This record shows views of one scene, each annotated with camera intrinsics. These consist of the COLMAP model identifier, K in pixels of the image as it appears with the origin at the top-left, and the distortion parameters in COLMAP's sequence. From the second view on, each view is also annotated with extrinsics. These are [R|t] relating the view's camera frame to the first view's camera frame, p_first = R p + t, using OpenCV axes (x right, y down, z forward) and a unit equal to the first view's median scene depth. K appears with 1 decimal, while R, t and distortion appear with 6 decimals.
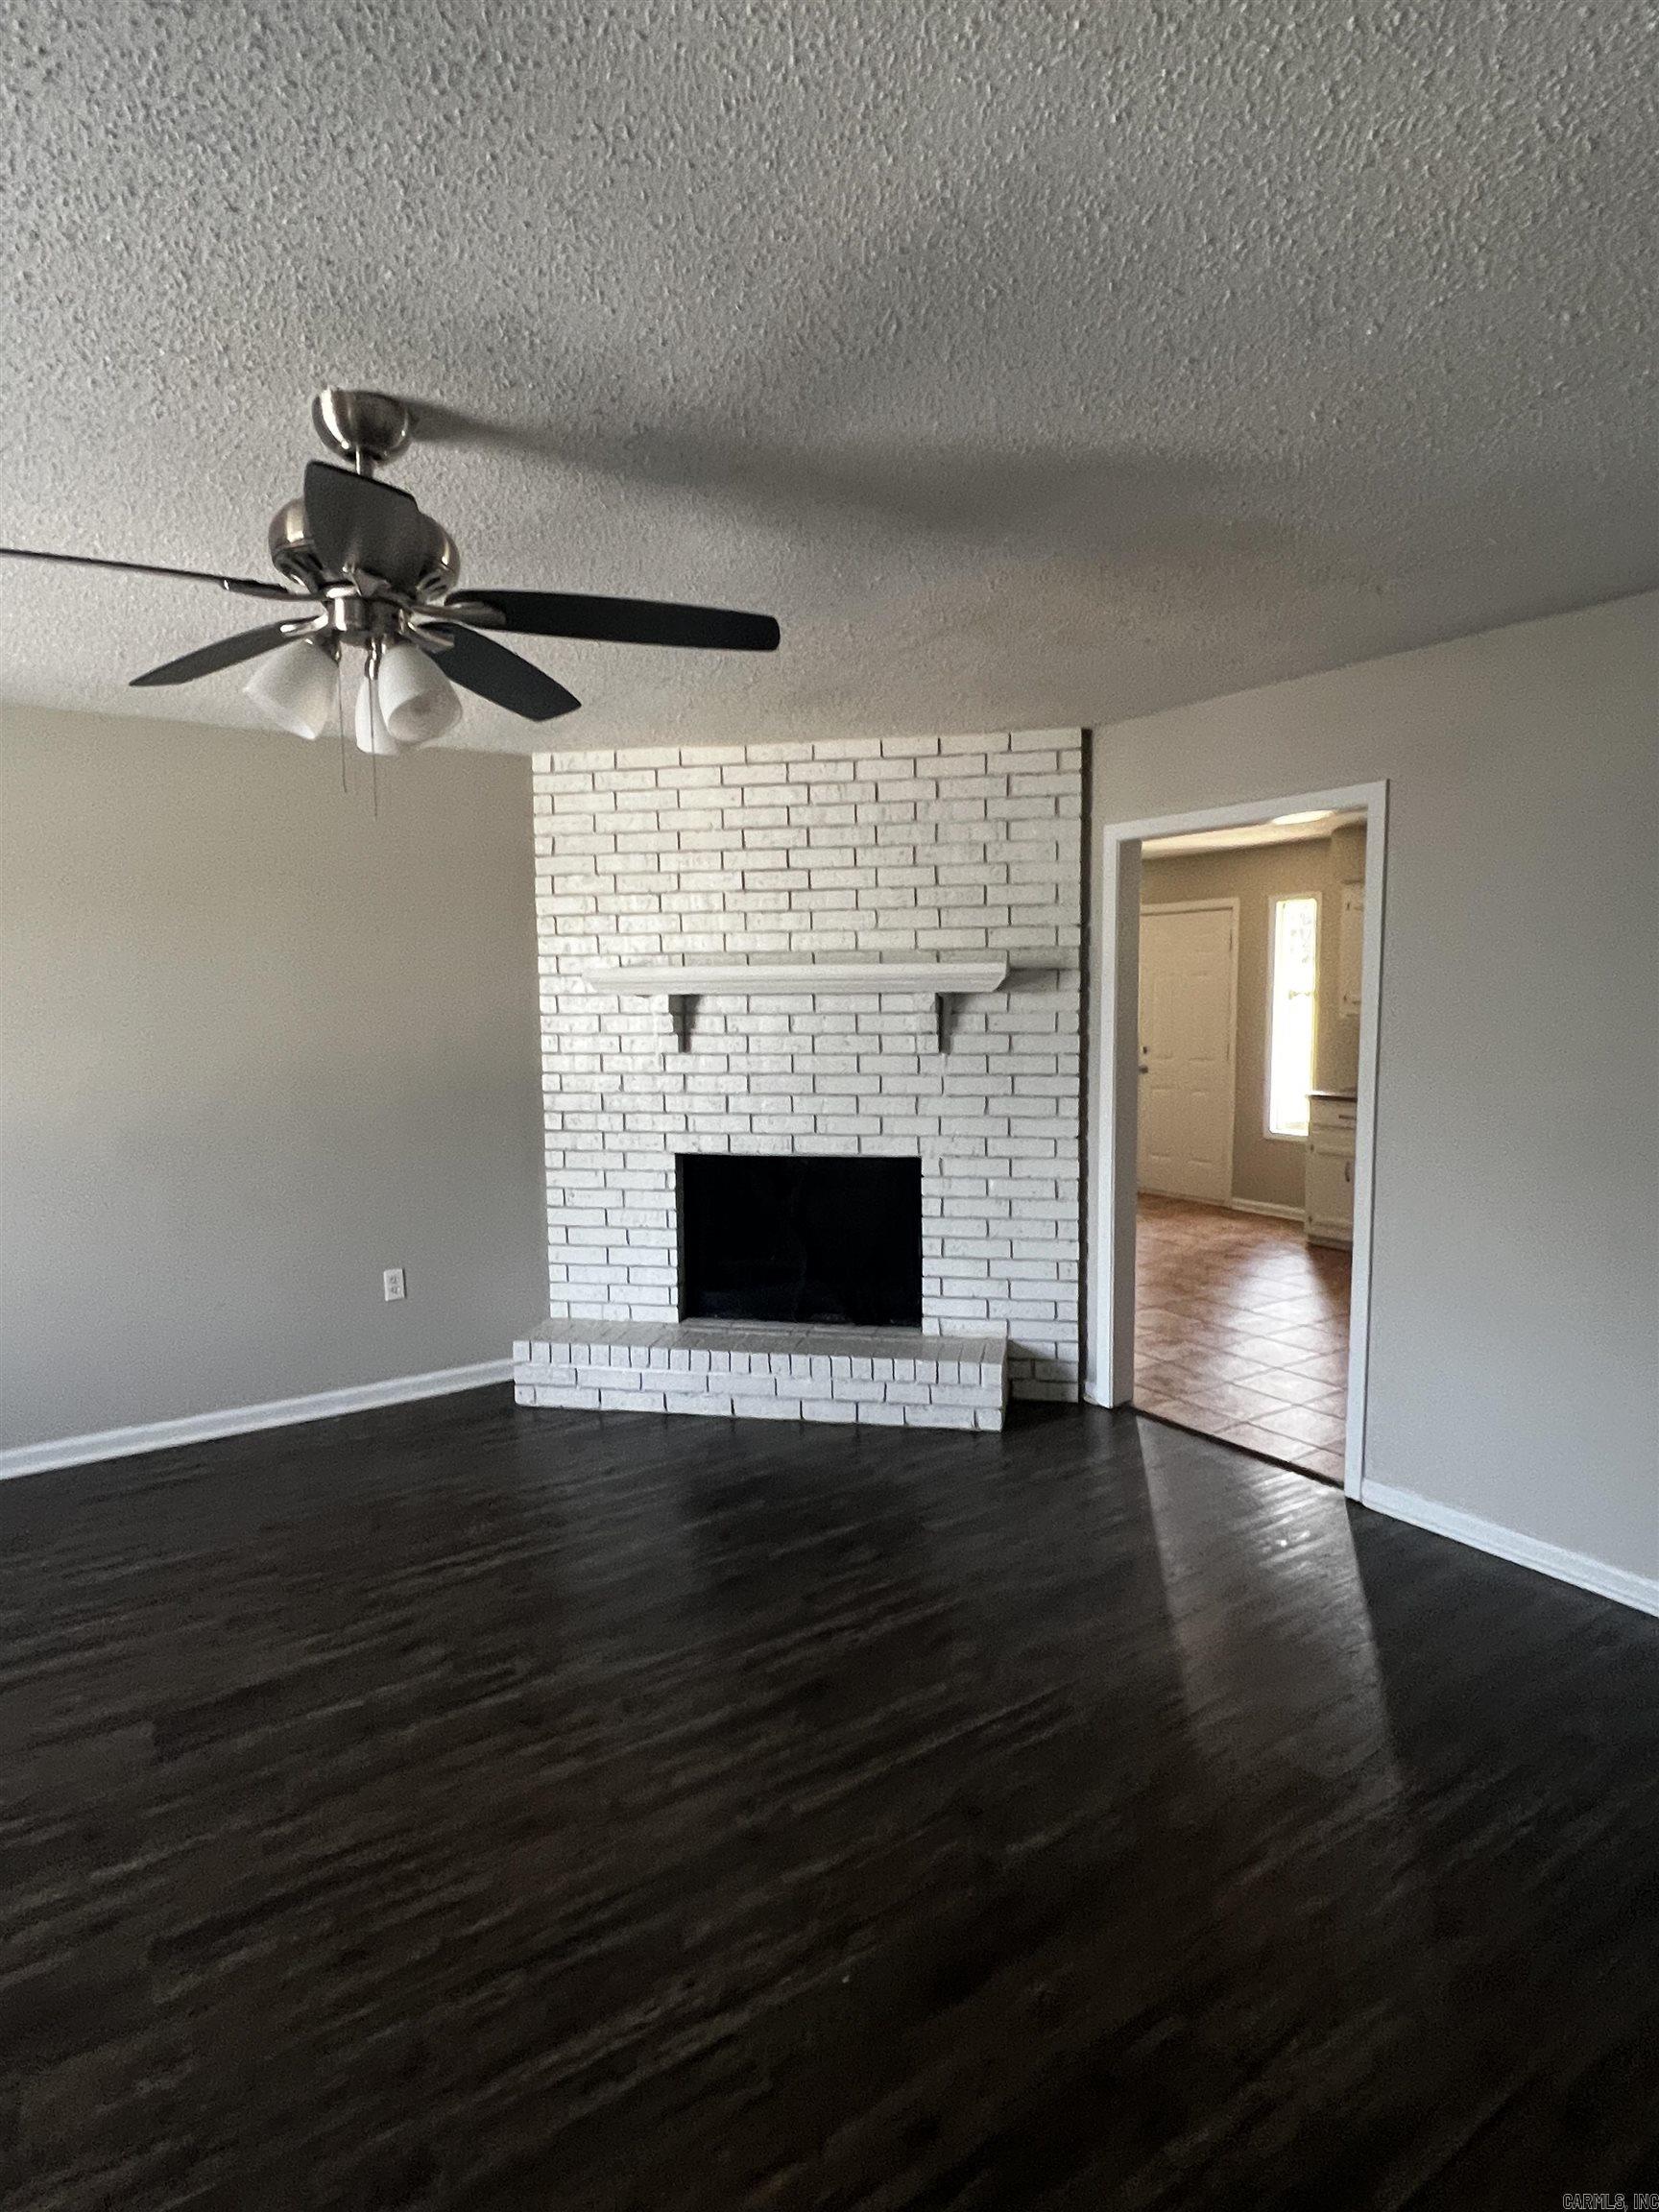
lens RADIAL K [[1202.6, 0, 845.8], [0, 1202.6, 1100.6], [0, 0, 1]] dist [-0.006729, 0.003477]
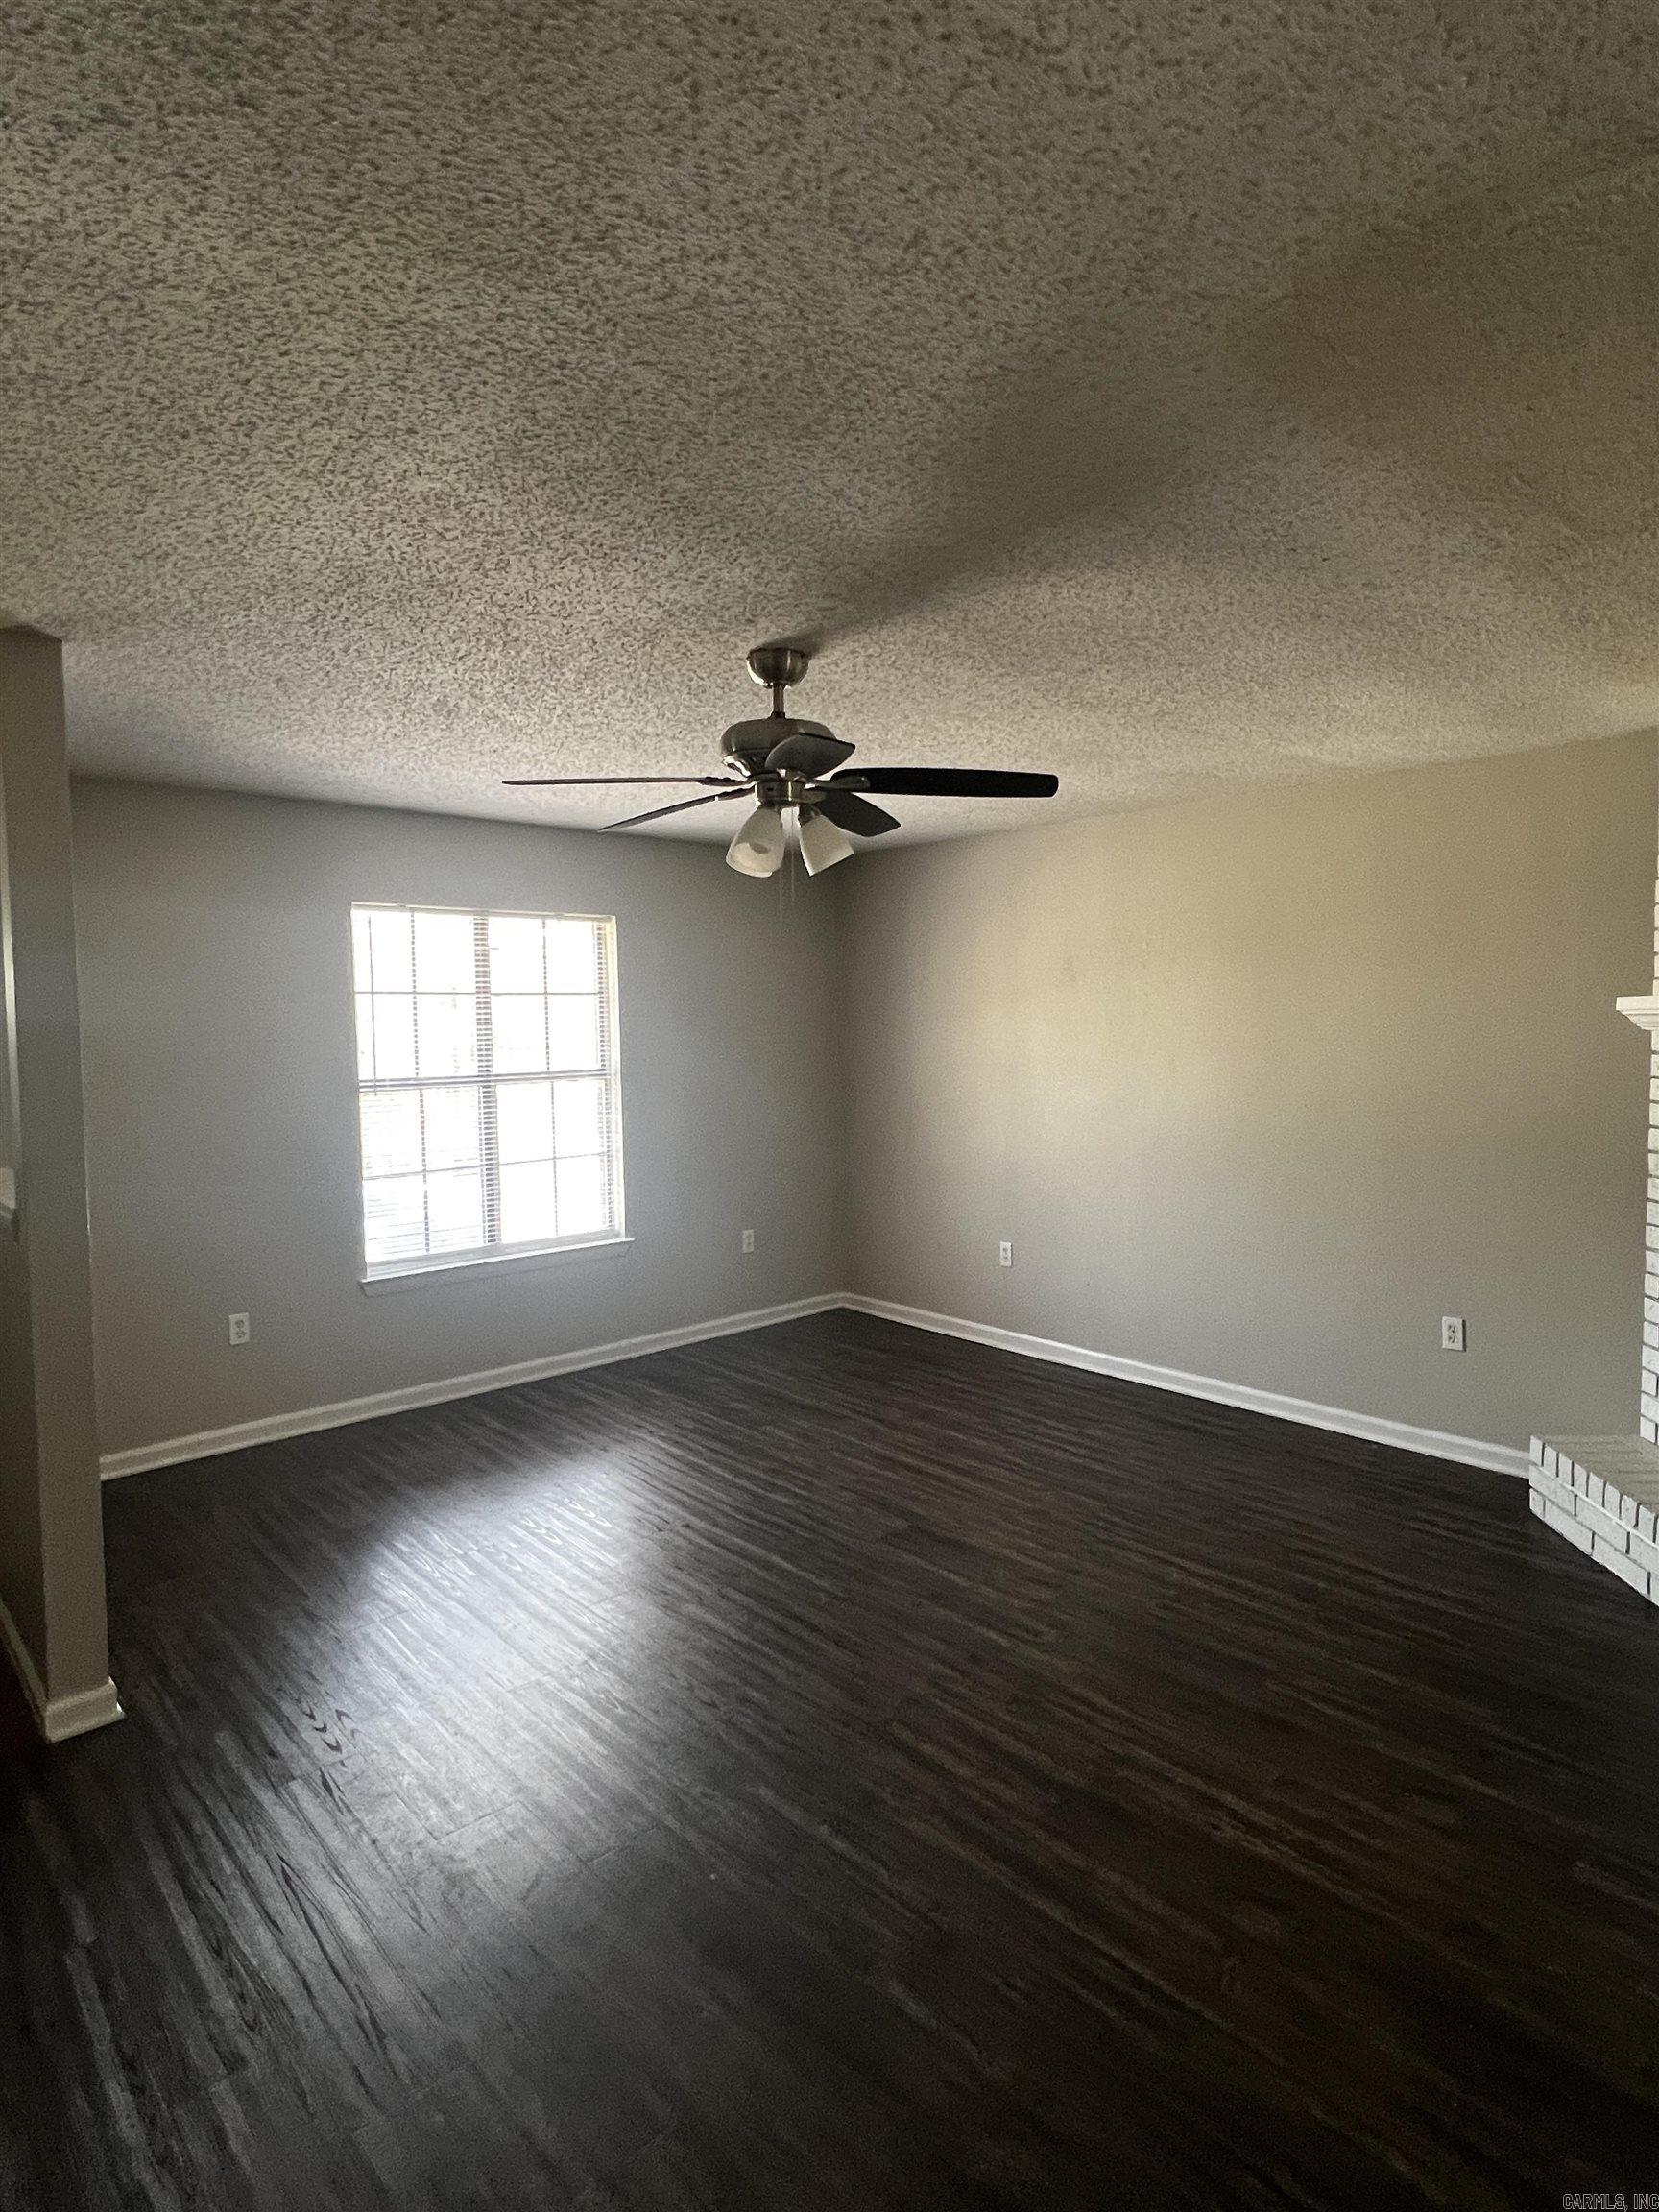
lens RADIAL K [[1202.6, 0, 828.0], [0, 1202.6, 1099.7], [0, 0, 1]] dist [-0.006729, 0.003477]
pose [[0.131338, 0.070677, -0.988815, 0.933110], [-0.077213, 0.995154, 0.060875, -0.094657], [0.988326, 0.068354, 0.136158, 0.737837]]
